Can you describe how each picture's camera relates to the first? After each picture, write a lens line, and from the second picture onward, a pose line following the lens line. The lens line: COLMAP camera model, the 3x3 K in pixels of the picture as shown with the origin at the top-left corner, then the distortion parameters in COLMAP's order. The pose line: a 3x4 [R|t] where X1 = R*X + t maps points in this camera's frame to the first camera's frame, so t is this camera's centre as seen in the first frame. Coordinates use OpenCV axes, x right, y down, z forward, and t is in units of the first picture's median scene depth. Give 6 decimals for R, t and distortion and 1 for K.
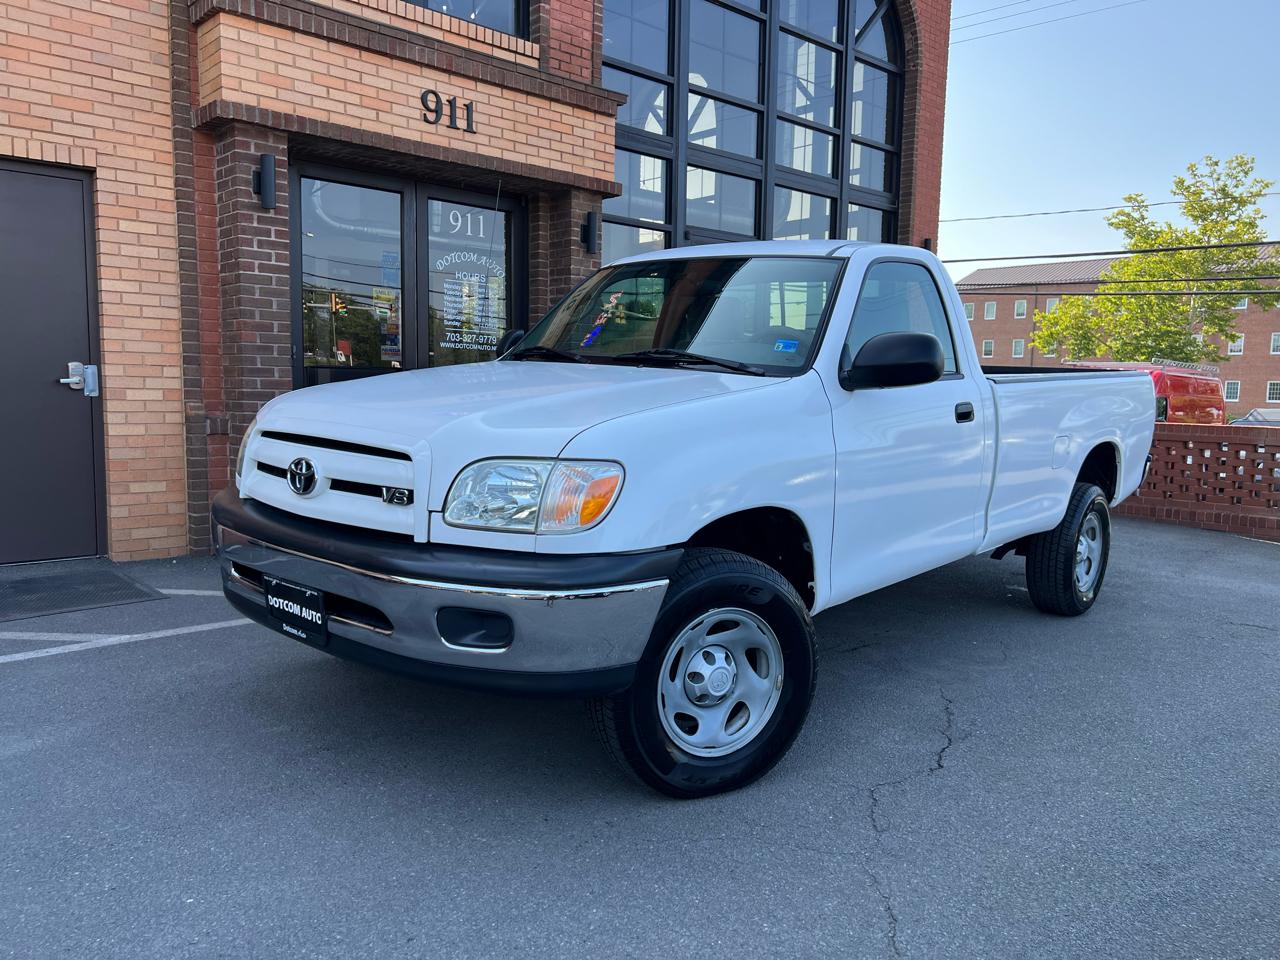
lens RADIAL K [[965.8, 0, 645.5], [0, 965.8, 486.5], [0, 0, 1]] dist [0.043079, -0.051483]
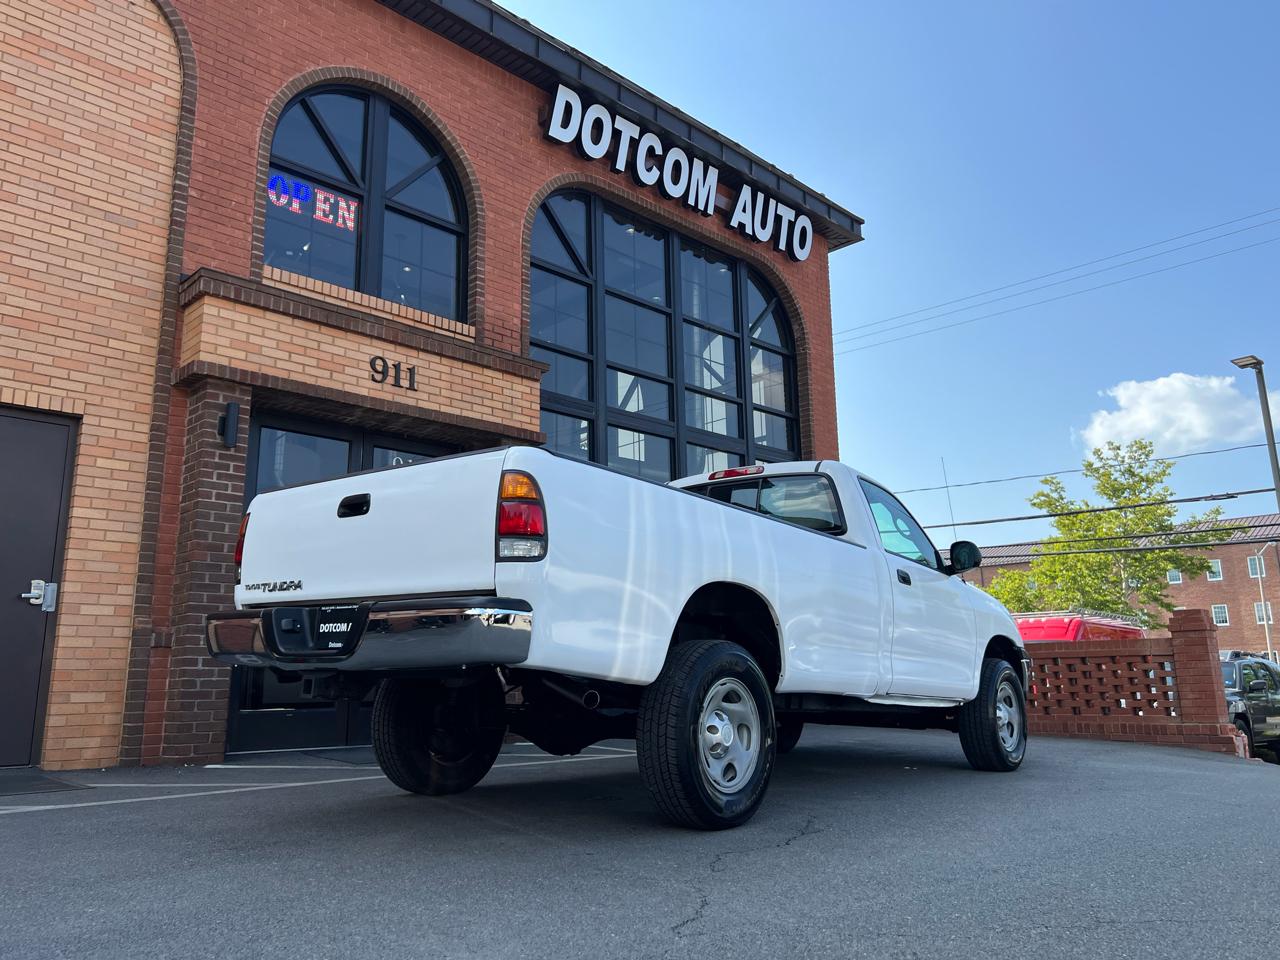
lens RADIAL K [[965.8, 0, 644.2], [0, 965.8, 468.5], [0, 0, 1]] dist [0.043079, -0.051483]
pose [[0.998797, -0.027579, 0.040536, 0.058358], [0.039036, 0.947572, -0.317148, 0.124864], [-0.029664, 0.318349, 0.947509, -0.104848]]
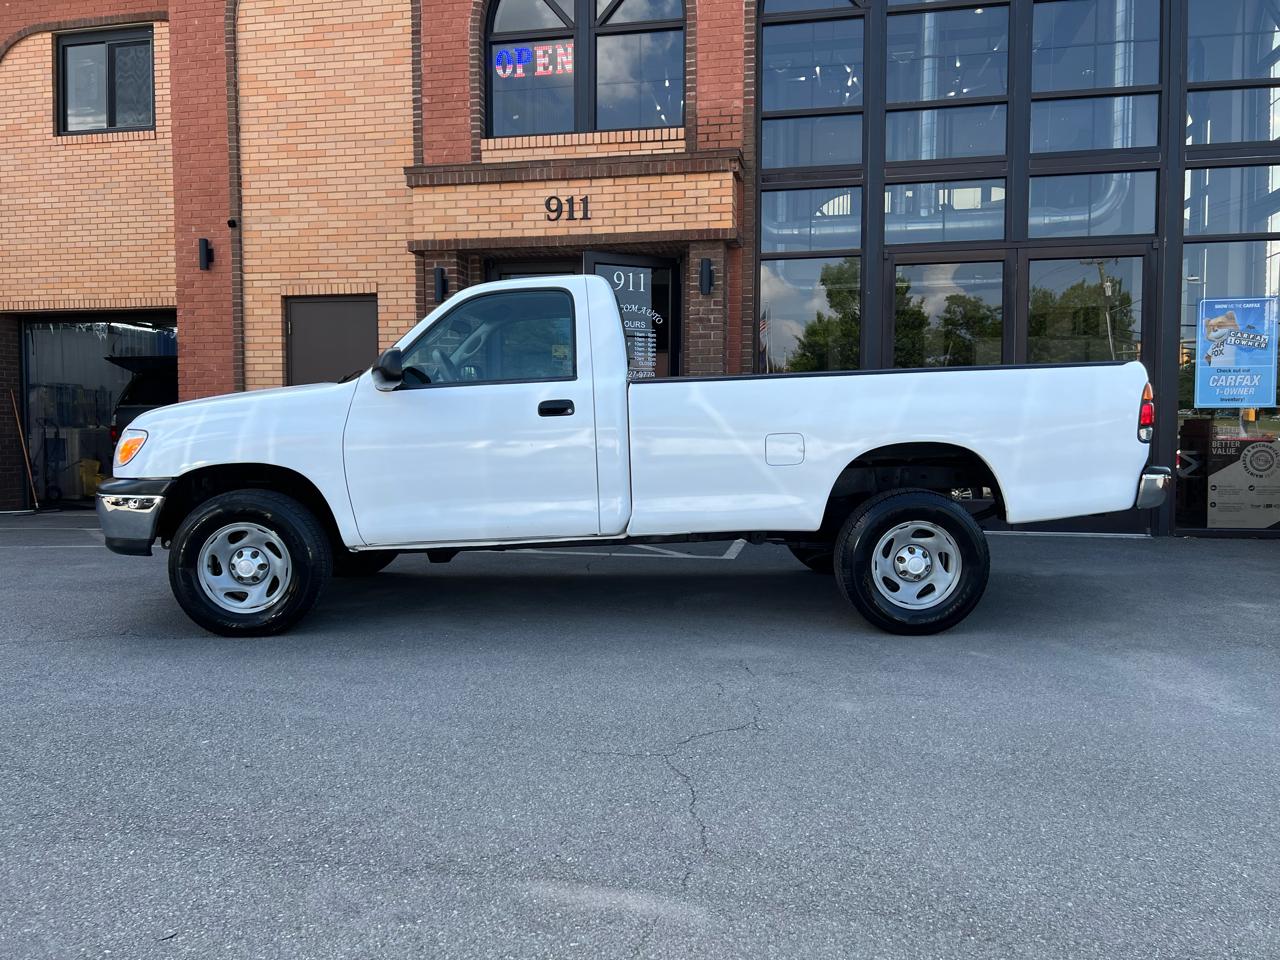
lens RADIAL K [[965.8, 0, 651.4], [0, 965.8, 483.0], [0, 0, 1]] dist [0.043079, -0.051483]
pose [[0.592353, 0.021054, -0.805403, 1.060497], [-0.072254, 0.997019, -0.027078, 0.020943], [0.802432, 0.074233, 0.592108, 0.371584]]
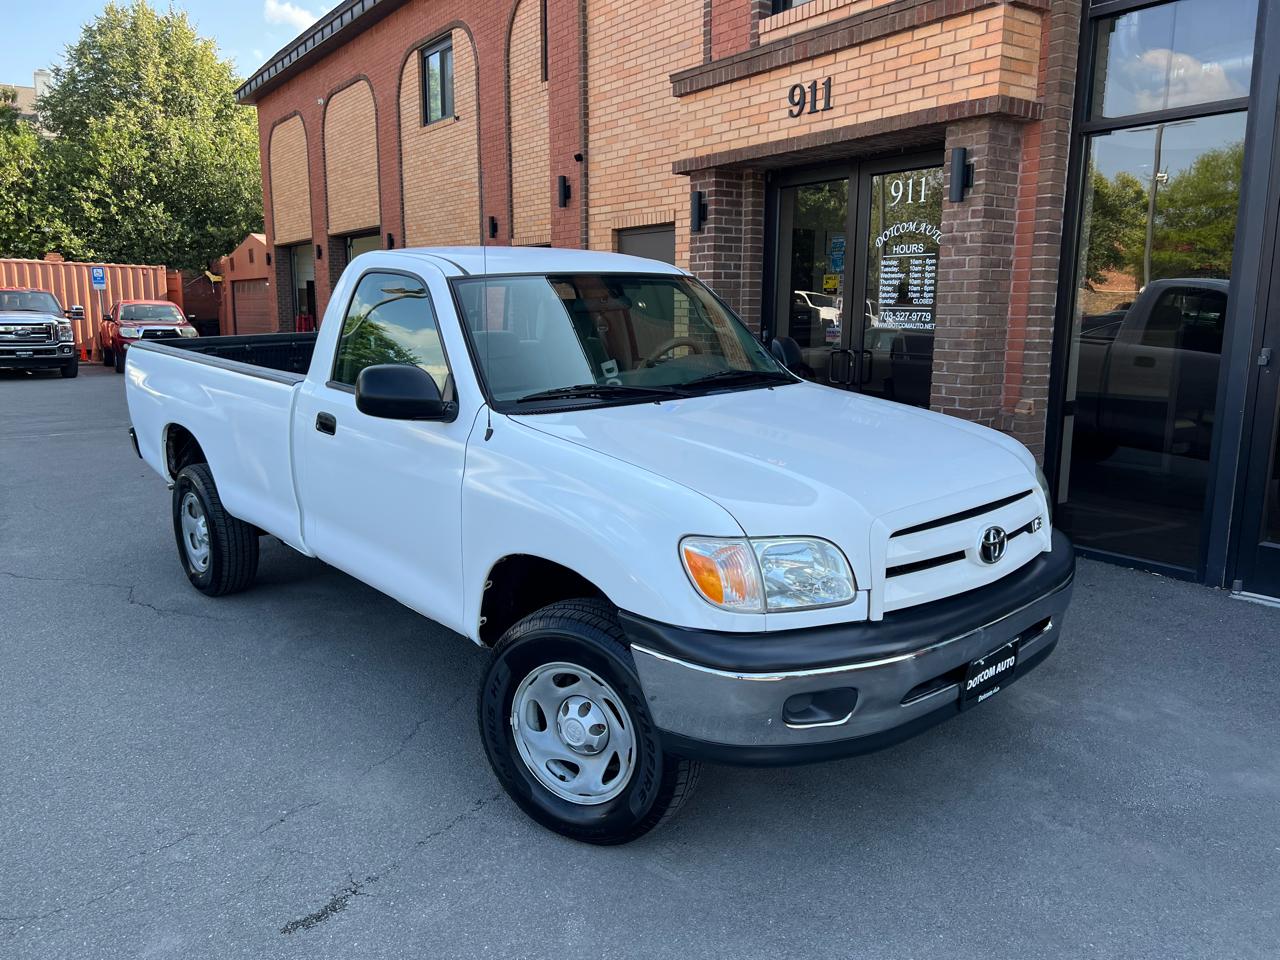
lens RADIAL K [[965.8, 0, 641.0], [0, 965.8, 485.8], [0, 0, 1]] dist [0.043079, -0.051483]
pose [[-0.133847, 0.158030, -0.978321, 0.986679], [-0.107217, 0.979100, 0.172825, -0.162250], [0.985185, 0.128025, -0.114106, 1.112687]]
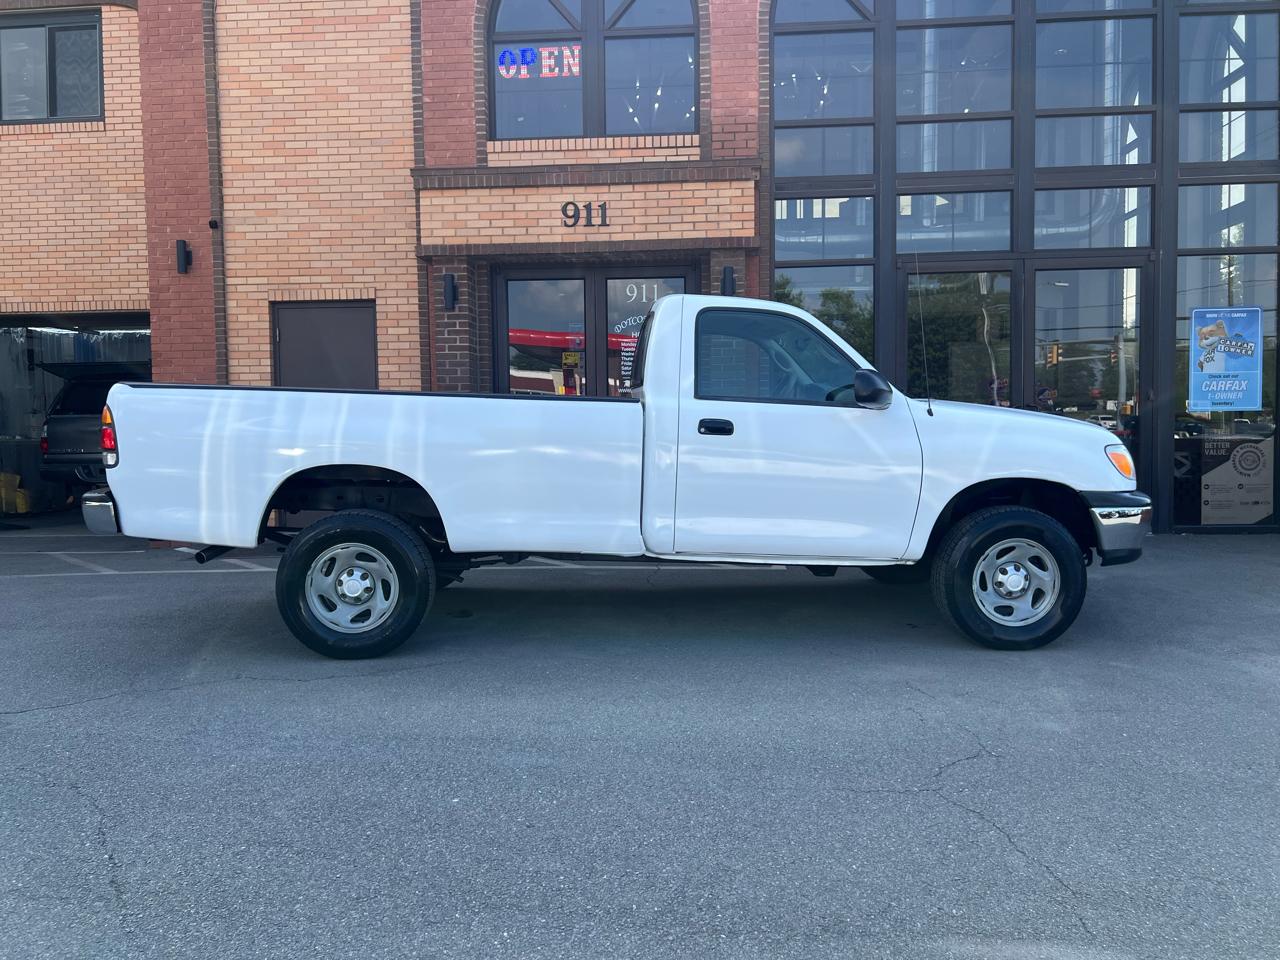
lens RADIAL K [[965.8, 0, 644.5], [0, 965.8, 478.8], [0, 0, 1]] dist [0.043079, -0.051483]
pose [[0.682533, 0.009890, -0.730788, 0.908666], [-0.050317, 0.998172, -0.033486, 0.011580], [0.729120, 0.059626, 0.681783, 0.210878]]
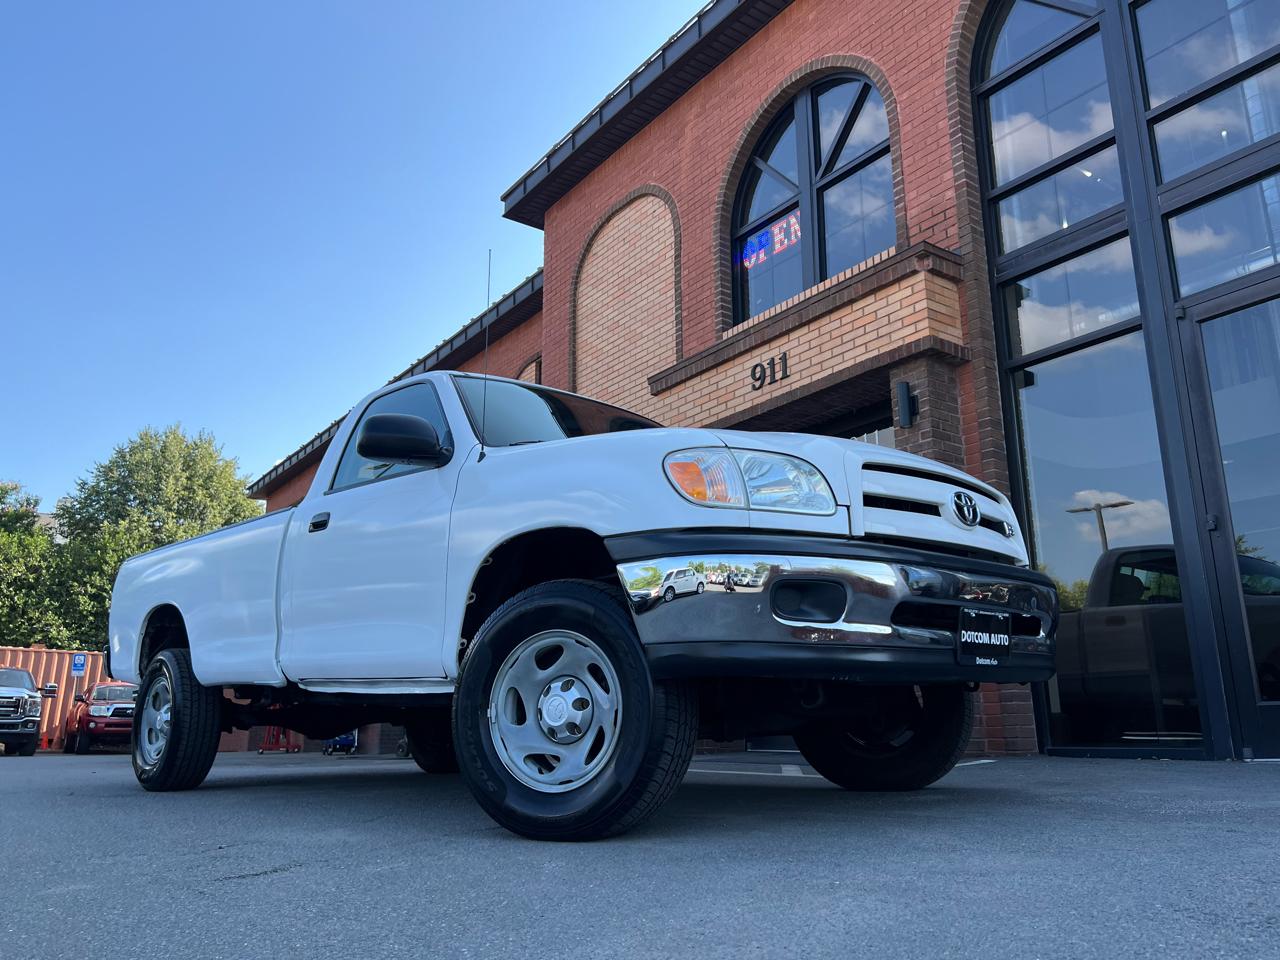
lens RADIAL K [[965.8, 0, 641.1], [0, 965.8, 484.9], [0, 0, 1]] dist [0.043079, -0.051483]
pose [[-0.114330, -0.271534, -0.955614, 0.995453], [-0.099430, 0.960219, -0.260947, 0.071087], [0.988455, 0.065182, -0.136780, 1.136454]]
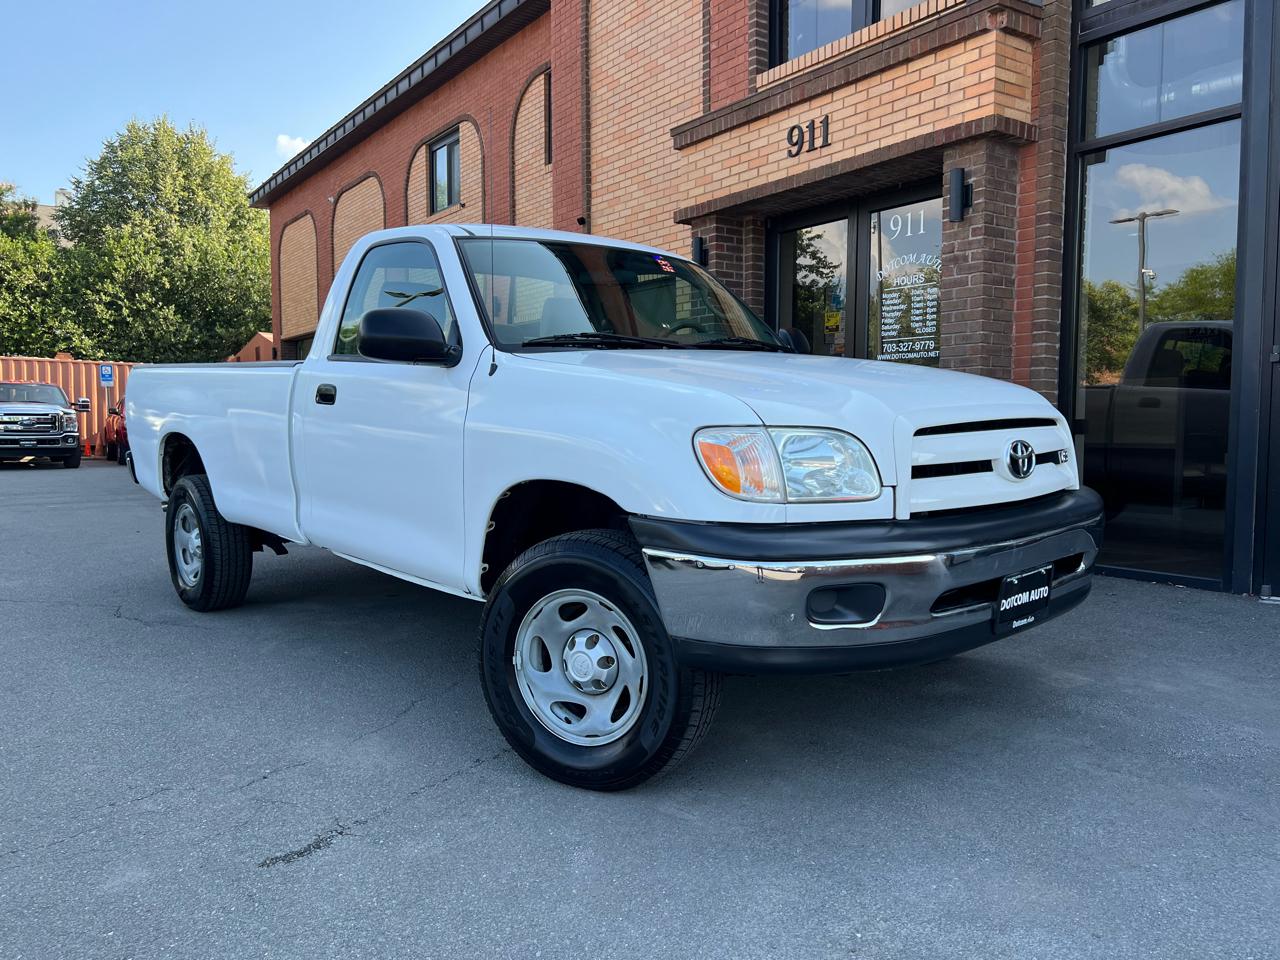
lens RADIAL K [[965.8, 0, 638.0], [0, 965.8, 488.2], [0, 0, 1]] dist [0.043079, -0.051483]
pose [[-0.135526, 0.046362, -0.989688, 0.976523], [-0.103600, 0.992766, 0.060693, -0.062193], [0.985342, 0.110757, -0.129743, 1.116227]]
